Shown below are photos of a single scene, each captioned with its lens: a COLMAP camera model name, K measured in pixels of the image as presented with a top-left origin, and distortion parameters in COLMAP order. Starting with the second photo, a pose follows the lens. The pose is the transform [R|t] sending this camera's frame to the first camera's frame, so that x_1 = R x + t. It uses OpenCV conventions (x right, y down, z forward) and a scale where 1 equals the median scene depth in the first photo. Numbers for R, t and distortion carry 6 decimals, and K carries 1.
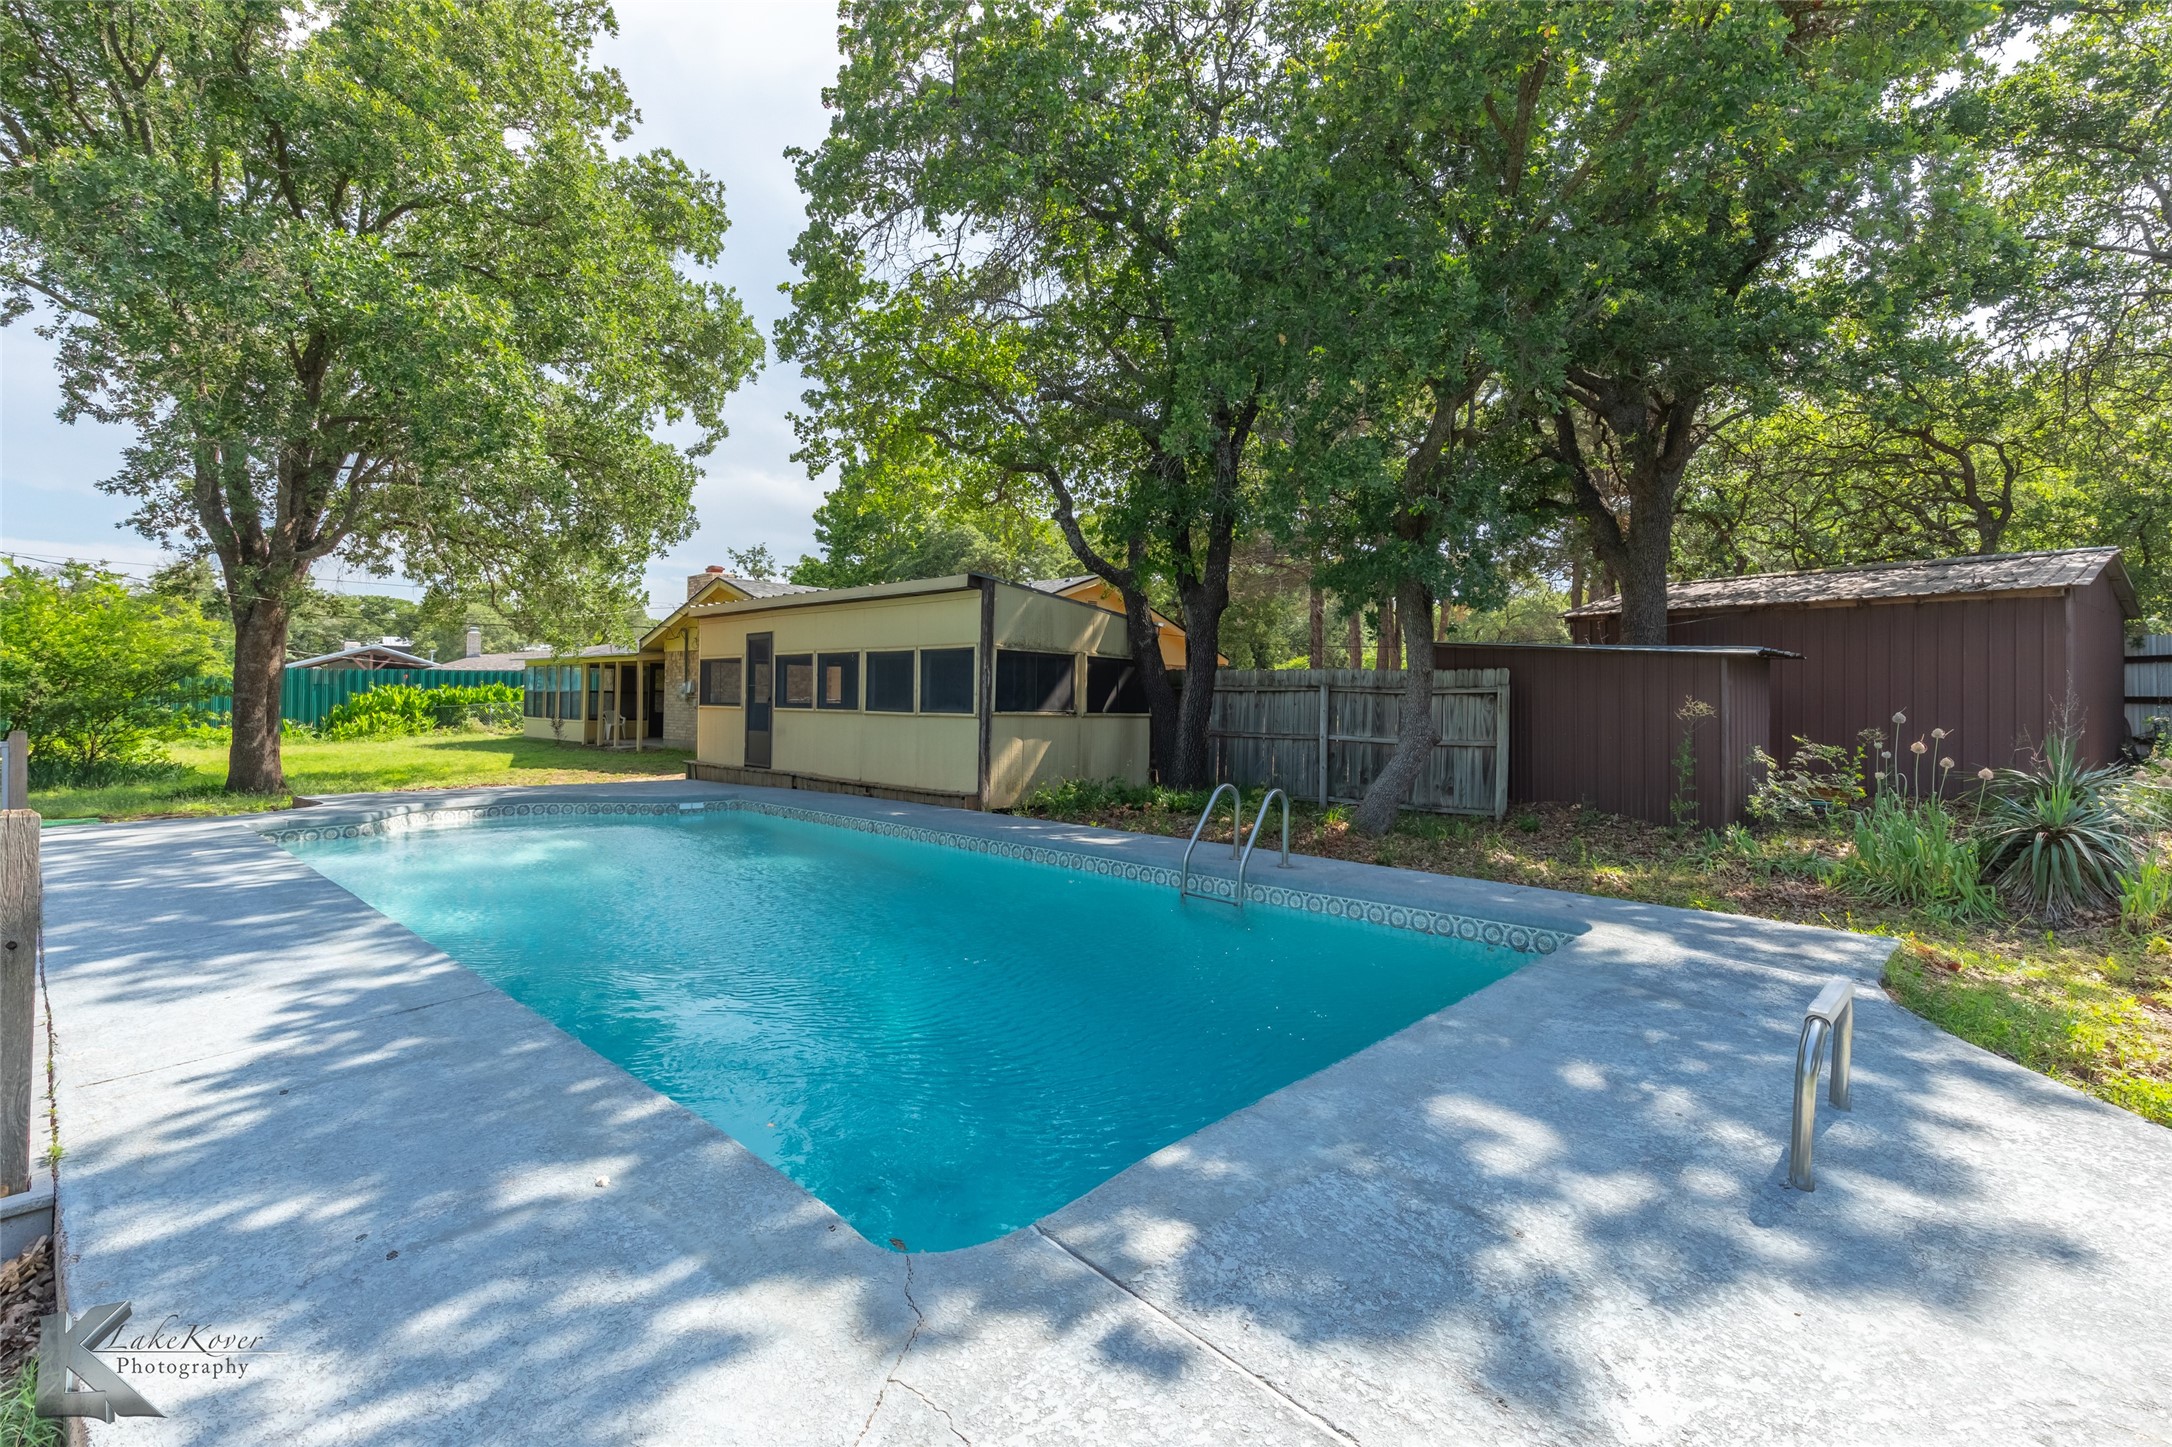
lens RADIAL K [[1023.3, 0, 1029.5], [0, 1023.3, 668.0], [0, 0, 1]] dist [-0.002348, -0.000401]
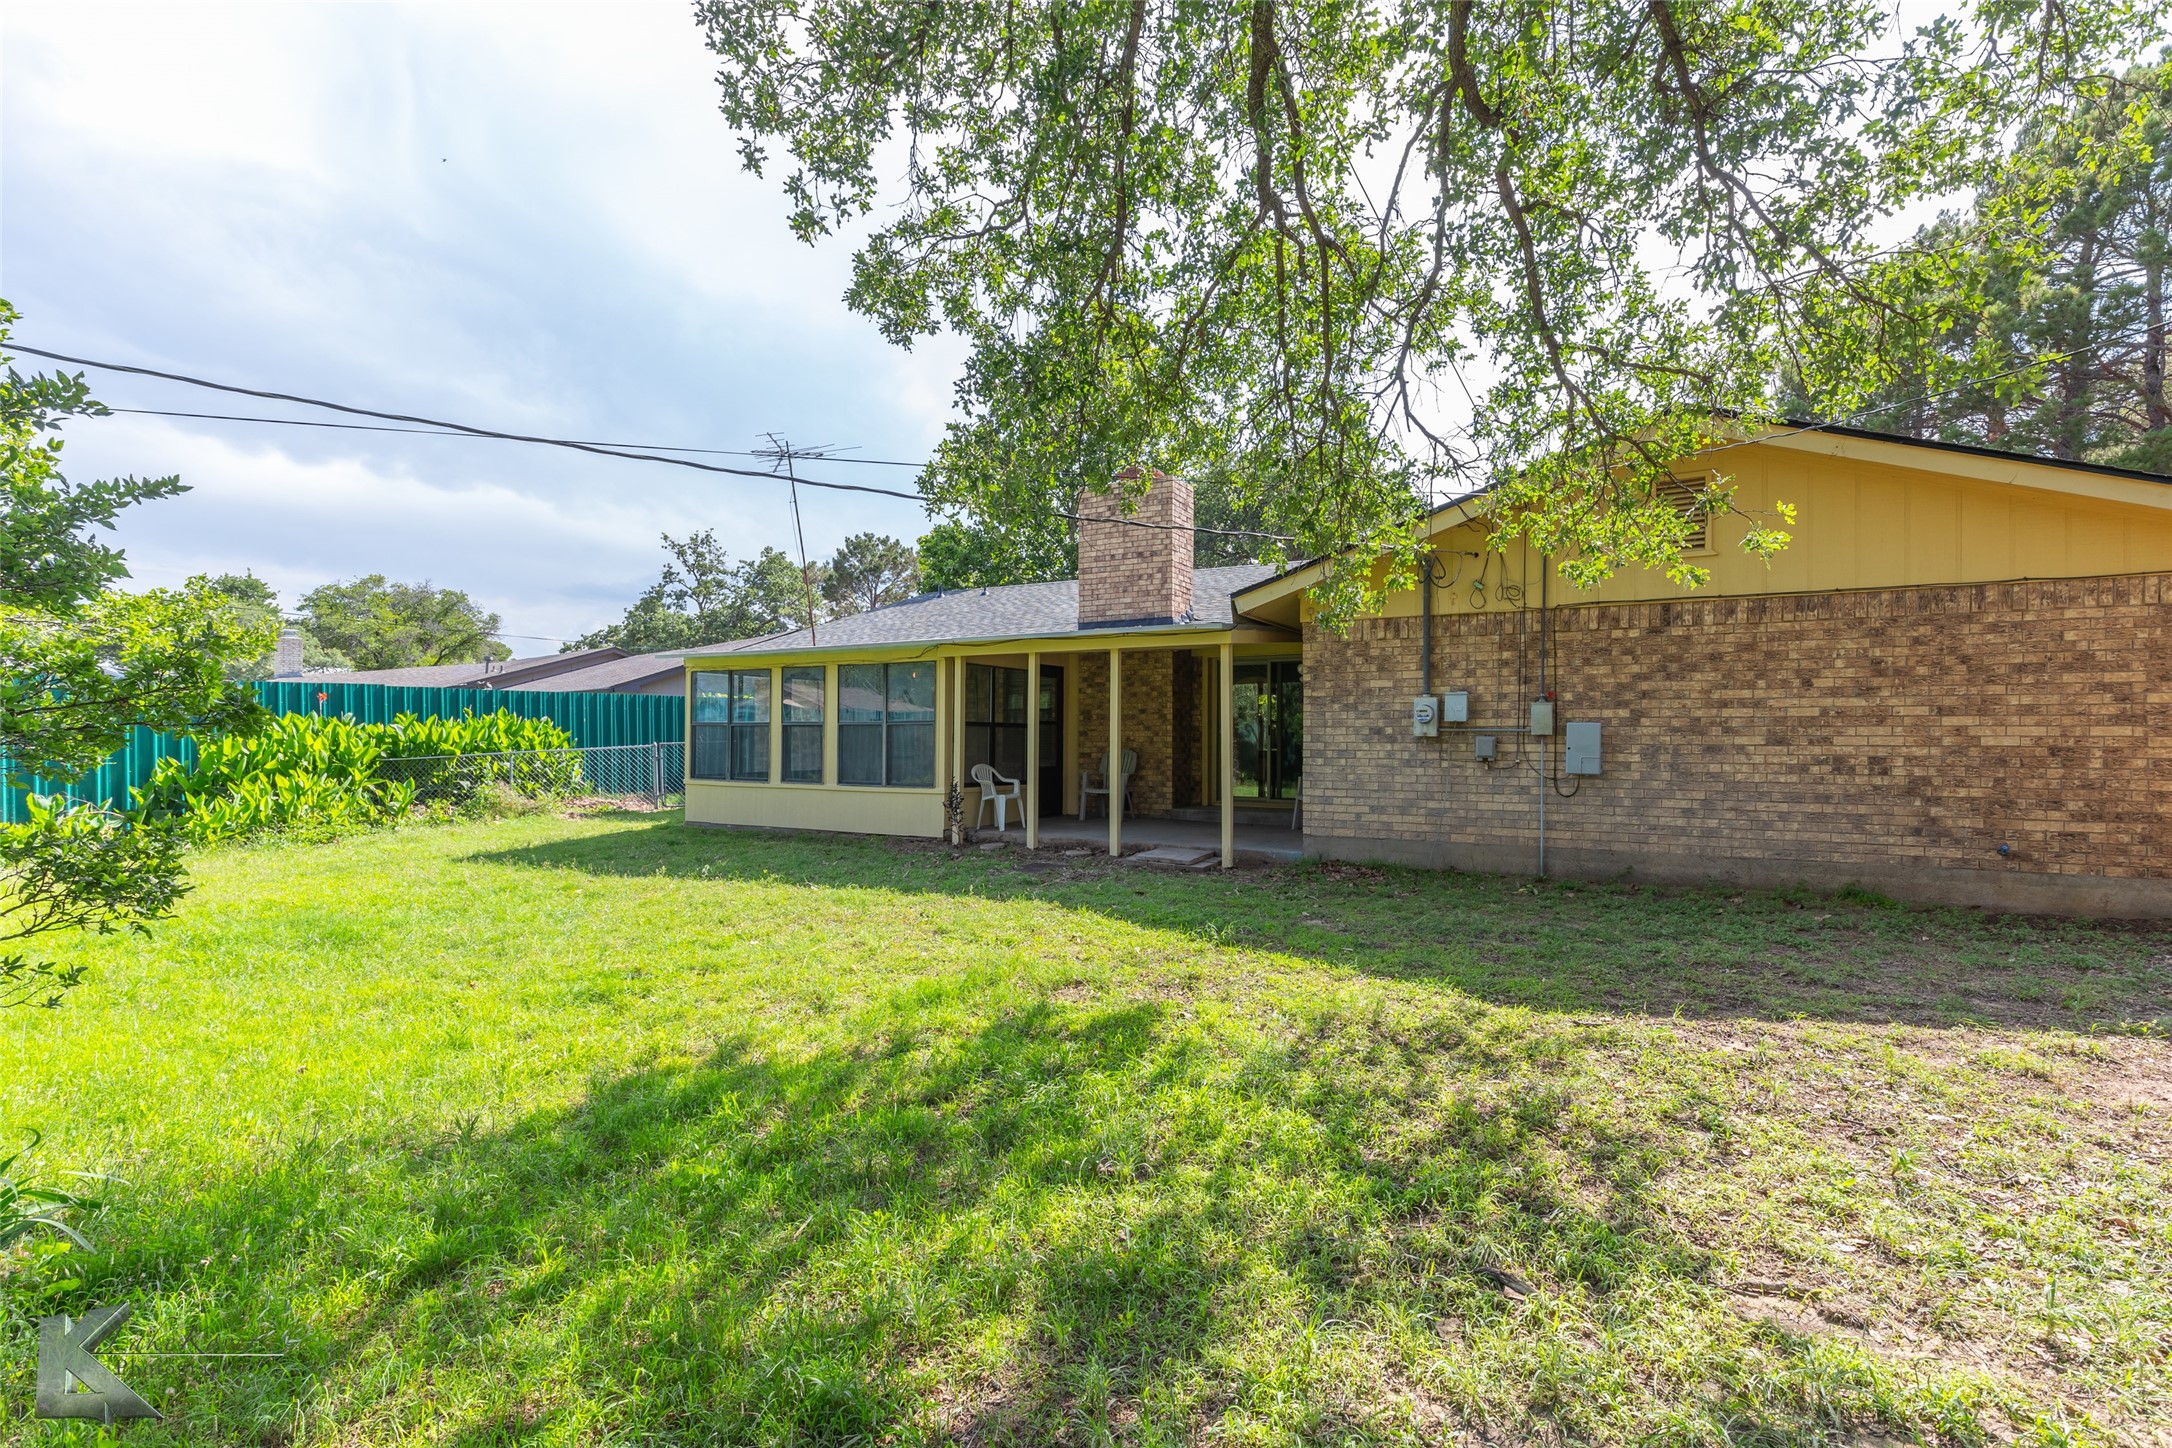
lens RADIAL K [[1002.1, 0, 1086.0], [0, 1002.1, 724.0], [0, 0, 1]] dist [0.000774, 0.000081]
pose [[0.958813, 0.000806, 0.284037, -0.846865], [-0.004202, 0.999927, 0.011345, 0.030600], [-0.284007, -0.012072, 0.958746, 0.965949]]
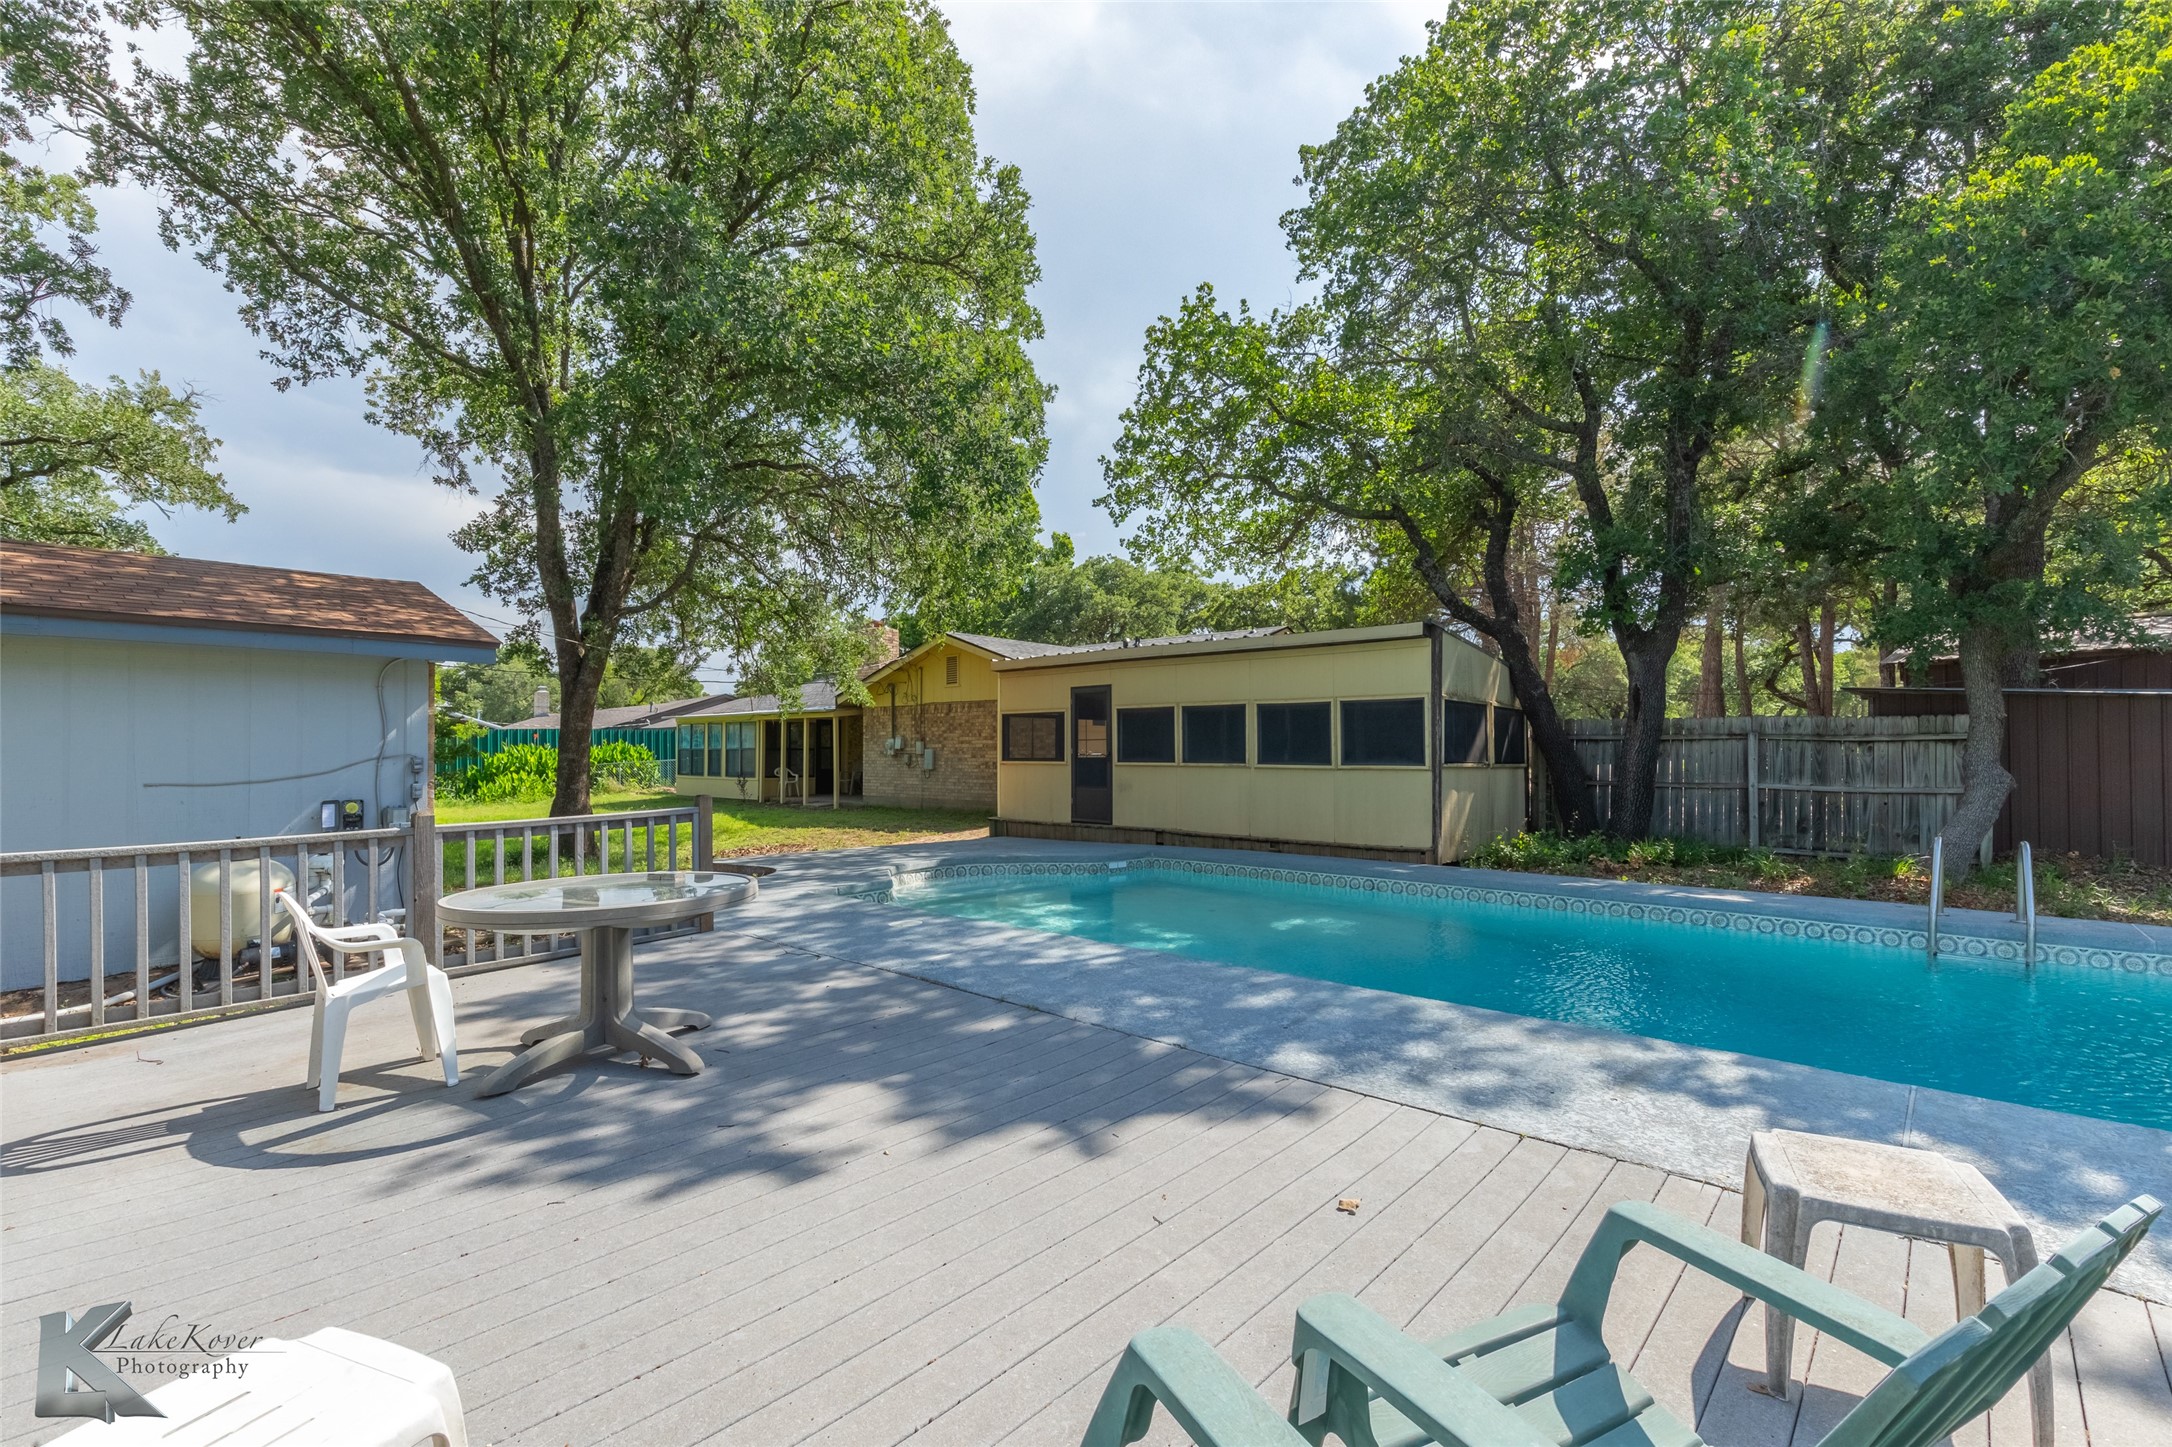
lens RADIAL K [[1002.1, 0, 1040.9], [0, 1002.1, 756.0], [0, 0, 1]] dist [0.002611, -0.000273]
pose [[0.998872, -0.010265, 0.046351, -0.364467], [0.008741, 0.999418, 0.032965, 0.000722], [-0.046663, -0.032522, 0.998381, 0.055456]]
